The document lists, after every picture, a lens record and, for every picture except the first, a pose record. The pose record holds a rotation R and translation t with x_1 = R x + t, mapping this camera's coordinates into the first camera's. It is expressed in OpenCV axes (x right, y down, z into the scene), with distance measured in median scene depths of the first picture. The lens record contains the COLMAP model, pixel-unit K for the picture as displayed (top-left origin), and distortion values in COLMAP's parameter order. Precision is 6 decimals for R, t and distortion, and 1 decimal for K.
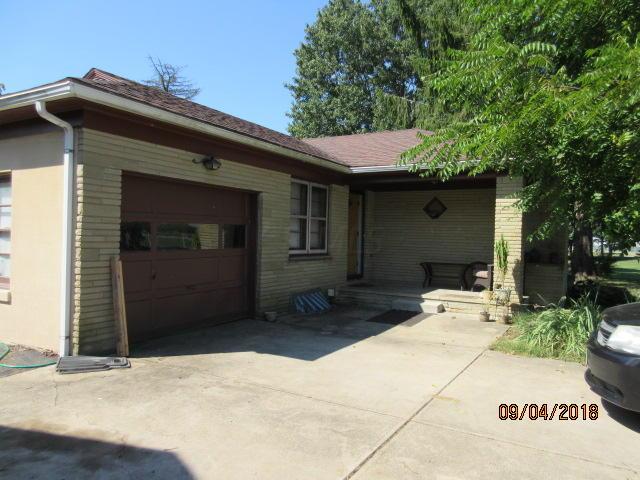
lens RADIAL K [[479.6, 0, 319.9], [0, 479.6, 233.3], [0, 0, 1]] dist [0.003016, -0.001404]
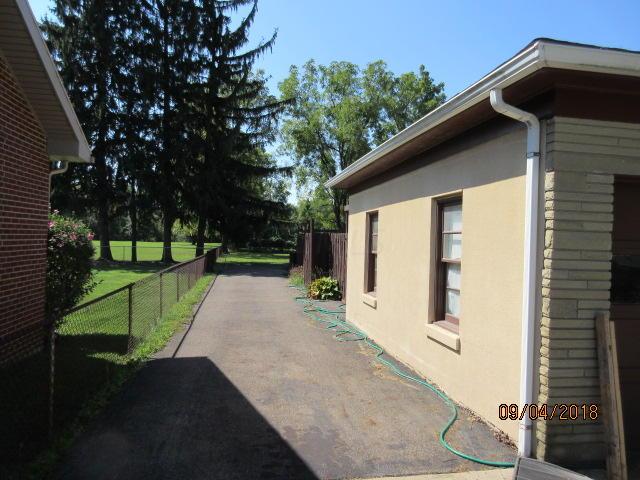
lens RADIAL K [[479.6, 0, 322.0], [0, 479.6, 236.2], [0, 0, 1]] dist [0.003016, -0.001404]
pose [[0.643432, -0.004243, -0.765492, -0.192353], [-0.016278, 0.999683, -0.019223, -0.036329], [0.765330, 0.024829, 0.643159, 0.329542]]
